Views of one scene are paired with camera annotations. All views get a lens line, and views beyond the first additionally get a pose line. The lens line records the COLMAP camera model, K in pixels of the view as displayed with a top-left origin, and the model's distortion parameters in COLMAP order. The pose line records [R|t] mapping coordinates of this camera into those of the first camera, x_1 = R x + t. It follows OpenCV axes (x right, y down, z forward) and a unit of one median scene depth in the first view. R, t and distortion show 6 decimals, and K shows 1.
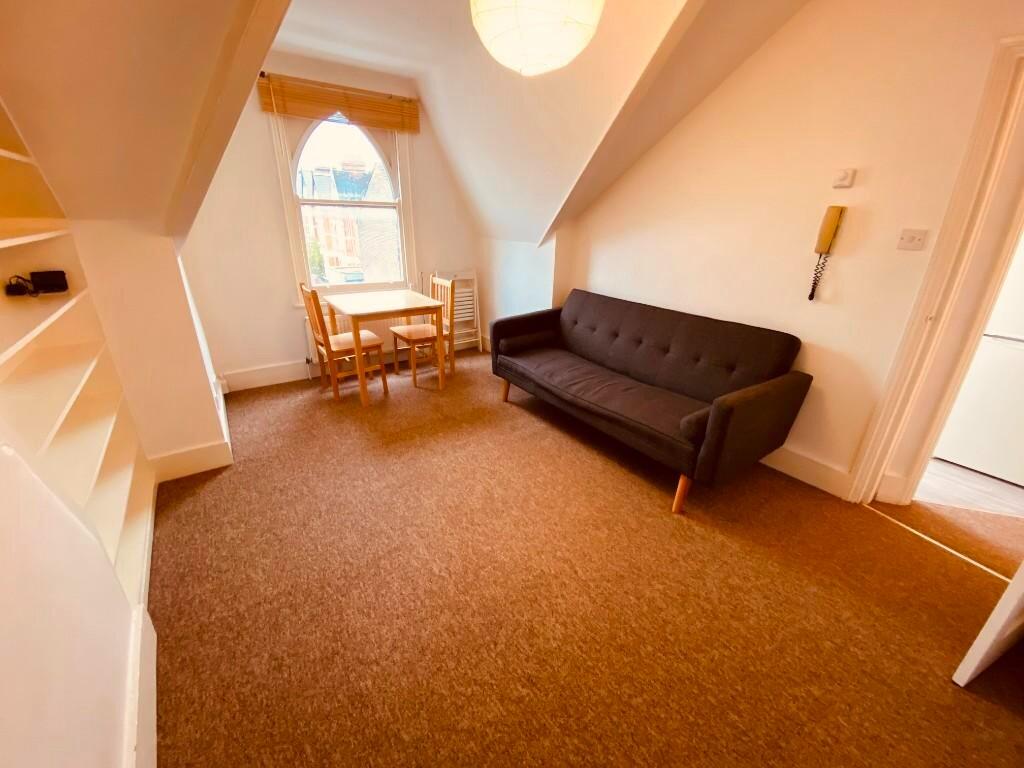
lens RADIAL K [[417.7, 0, 514.6], [0, 417.7, 383.8], [0, 0, 1]] dist [0.001818, -0.009113]
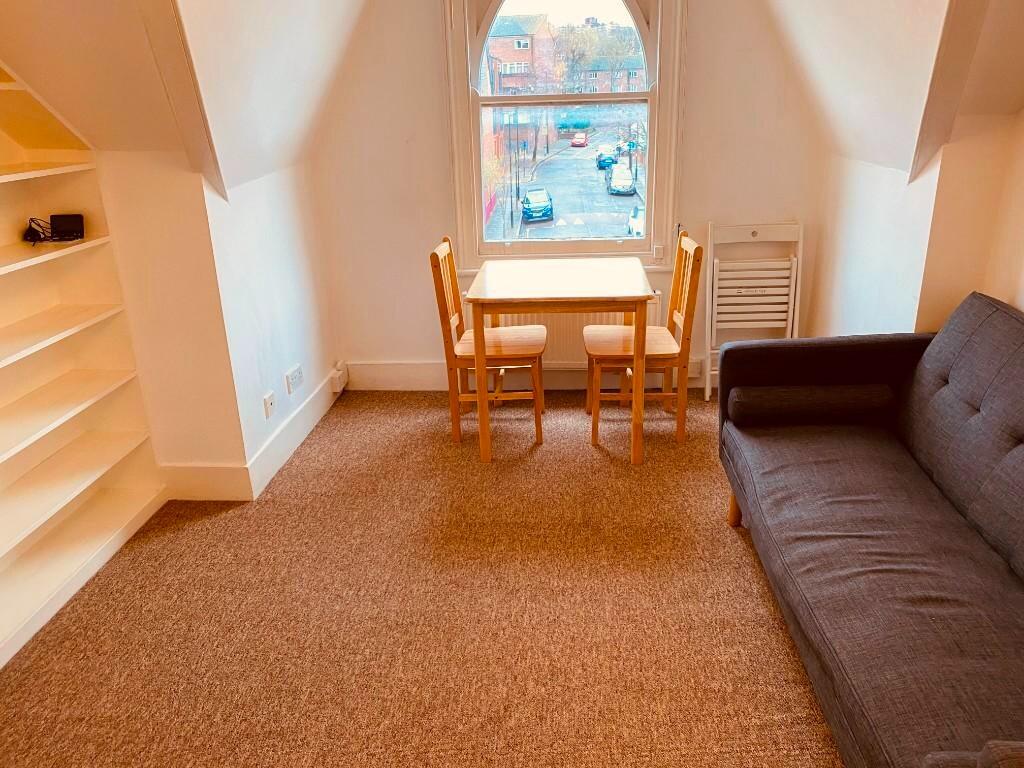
lens RADIAL K [[779.4, 0, 509.3], [0, 779.4, 376.7], [0, 0, 1]] dist [0.031097, -0.020236]
pose [[0.763703, 0.176551, -0.620957, 0.305439], [-0.196236, 0.979849, 0.037244, -0.103637], [0.615020, 0.093411, 0.782959, 0.190576]]
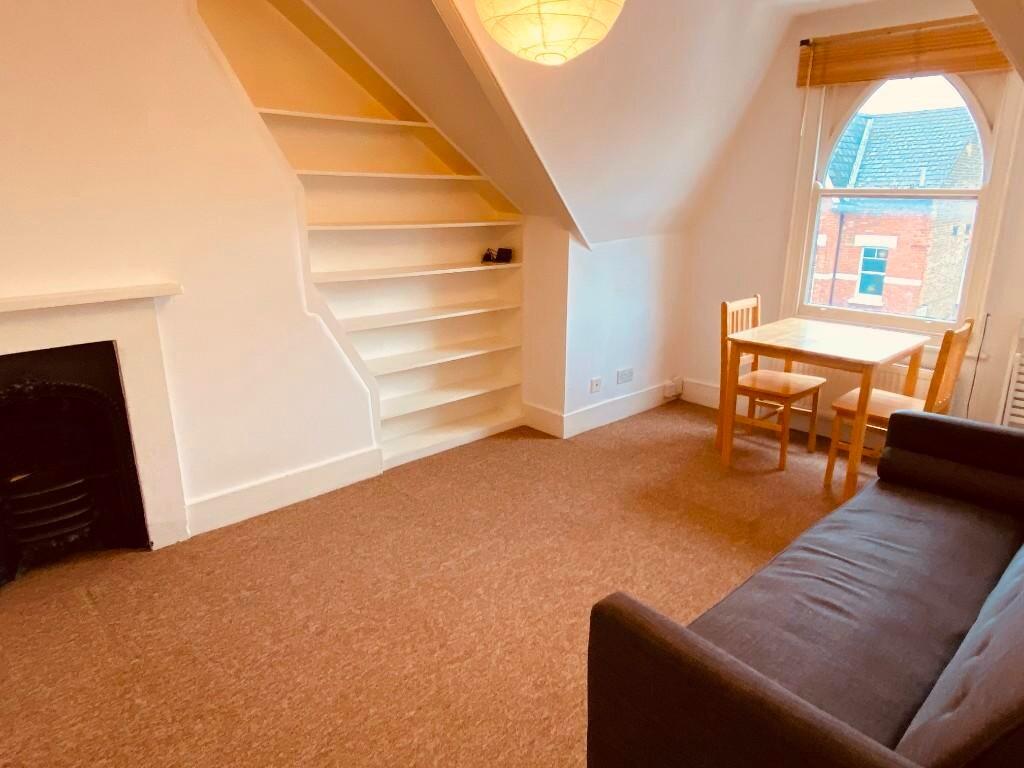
lens RADIAL K [[658.9, 0, 506.7], [0, 658.9, 382.2], [0, 0, 1]] dist [0.003104, -0.001310]
pose [[0.110342, 0.258362, -0.959726, 0.674545], [-0.364173, 0.908976, 0.202830, -0.174418], [0.924771, 0.327126, 0.194387, 0.384992]]
